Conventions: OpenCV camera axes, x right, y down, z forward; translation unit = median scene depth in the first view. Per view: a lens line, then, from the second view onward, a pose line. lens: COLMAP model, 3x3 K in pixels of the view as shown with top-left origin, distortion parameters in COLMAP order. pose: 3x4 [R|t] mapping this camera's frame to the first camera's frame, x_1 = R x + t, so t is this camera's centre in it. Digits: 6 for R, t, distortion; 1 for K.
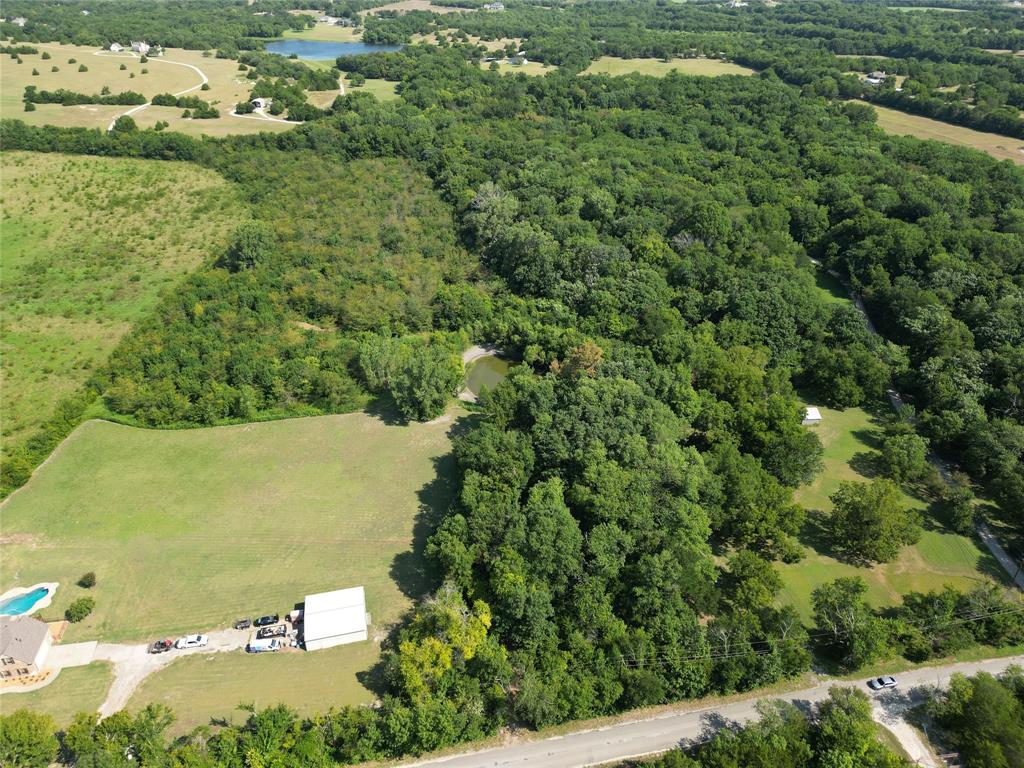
lens RADIAL K [[740.1, 0, 512.0], [0, 740.1, 384.0], [0, 0, 1]] dist [0.074799, -0.066292]
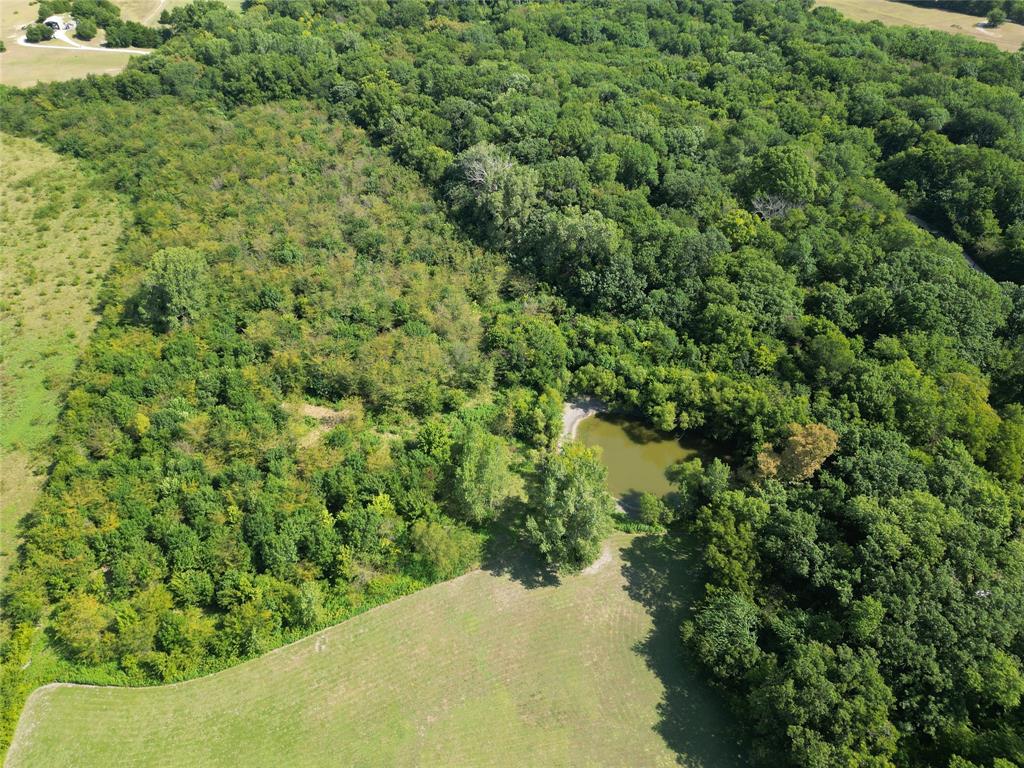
lens RADIAL K [[740.1, 0, 512.0], [0, 740.1, 384.0], [0, 0, 1]] dist [0.074799, -0.066292]
pose [[0.967211, -0.161223, 0.196241, -0.427251], [0.131545, 0.978969, 0.155935, -0.342879], [-0.217254, -0.125007, 0.968077, 0.580244]]
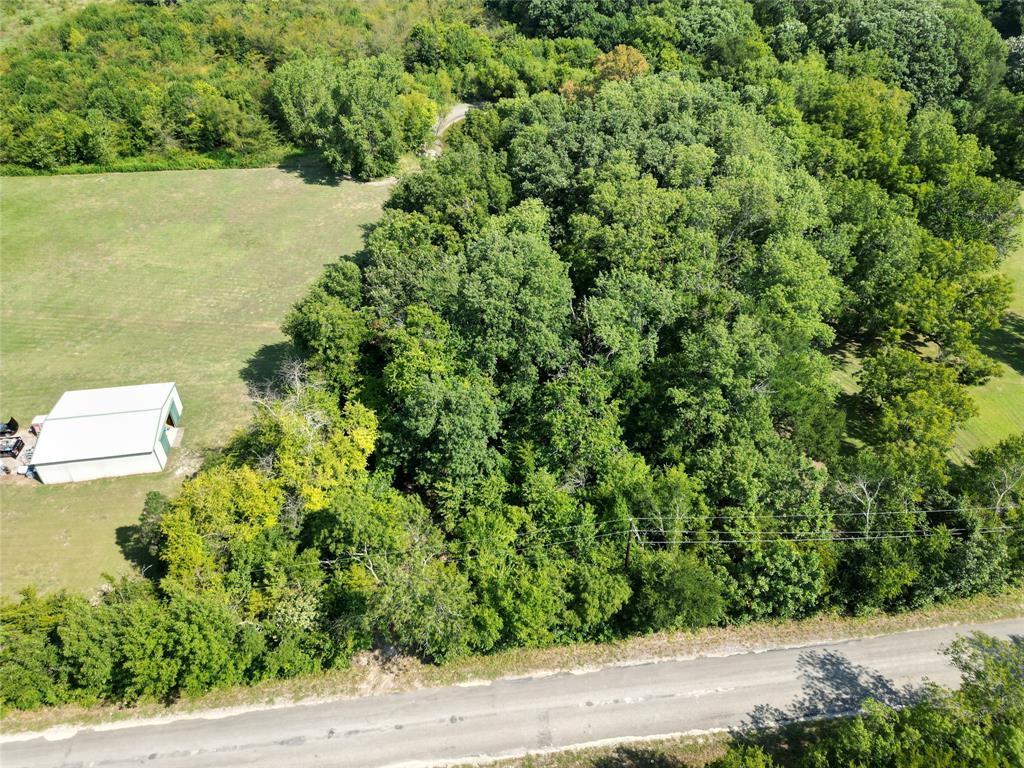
lens RADIAL K [[740.1, 0, 512.0], [0, 740.1, 384.0], [0, 0, 1]] dist [0.074799, -0.066292]
pose [[0.997419, 0.049499, -0.052014, 0.082391], [-0.041773, 0.989221, 0.140344, 0.196823], [0.058400, -0.137809, 0.988736, 0.499230]]
